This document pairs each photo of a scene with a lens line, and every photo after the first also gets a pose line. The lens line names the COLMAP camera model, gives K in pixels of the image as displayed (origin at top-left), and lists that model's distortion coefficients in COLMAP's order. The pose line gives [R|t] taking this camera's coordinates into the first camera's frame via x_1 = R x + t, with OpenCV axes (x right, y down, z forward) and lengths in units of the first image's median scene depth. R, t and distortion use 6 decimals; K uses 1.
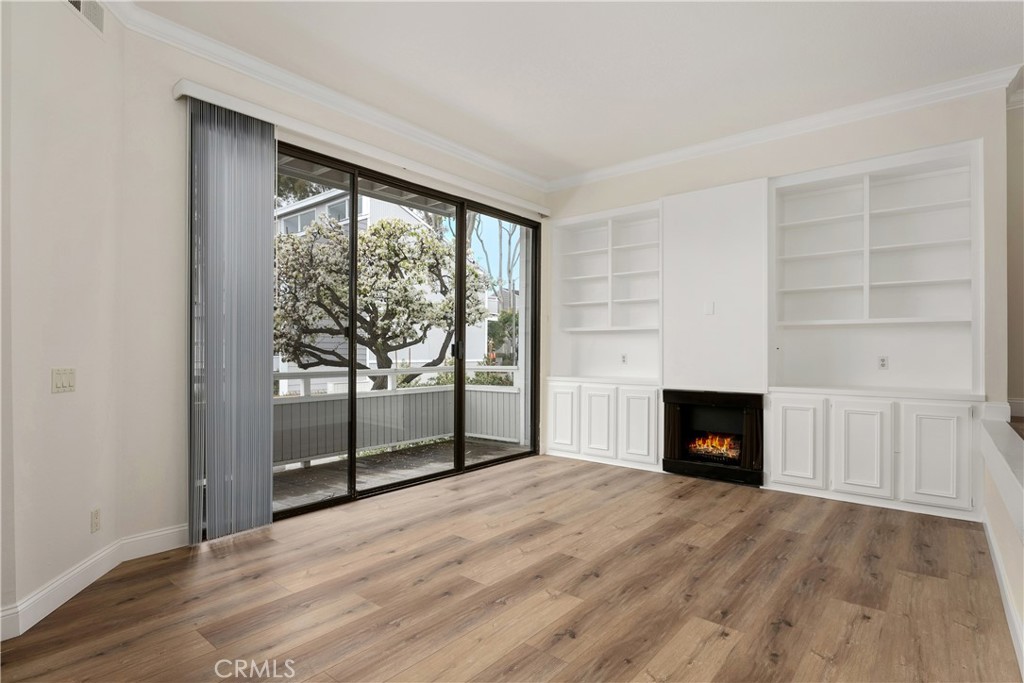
lens RADIAL K [[517.4, 0, 531.0], [0, 517.4, 357.9], [0, 0, 1]] dist [-0.018903, -0.000679]
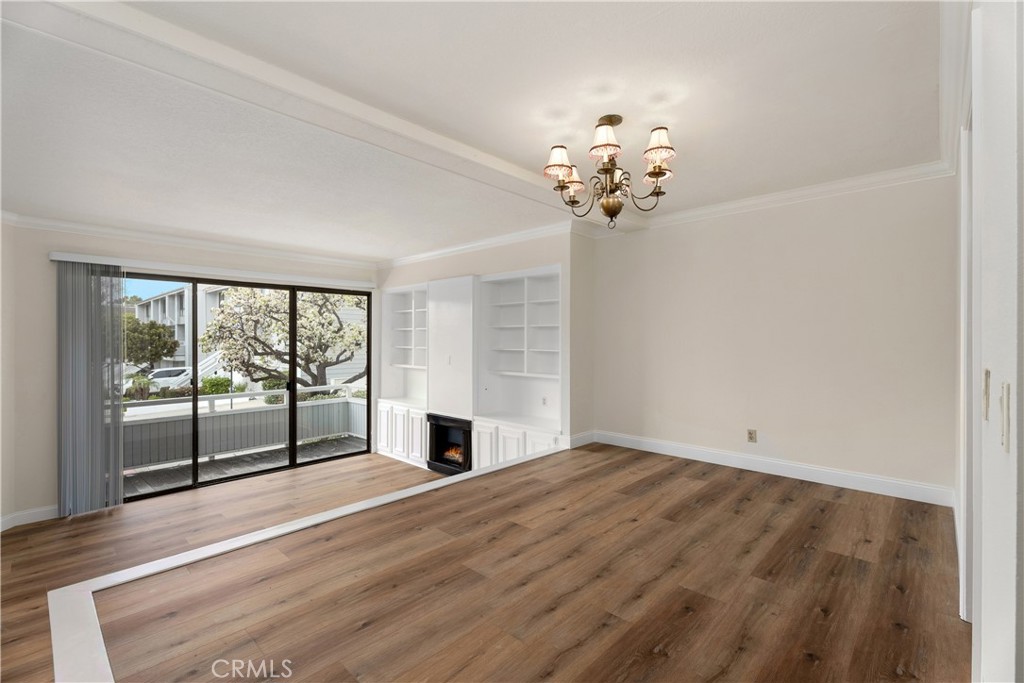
lens RADIAL K [[453.1, 0, 546.9], [0, 453.1, 346.8], [0, 0, 1]] dist [-0.004812, -0.000771]
pose [[0.998863, -0.001845, -0.047643, 0.670191], [0.002415, 0.999926, 0.011901, -0.146011], [0.047618, -0.012003, 0.998794, -0.282752]]
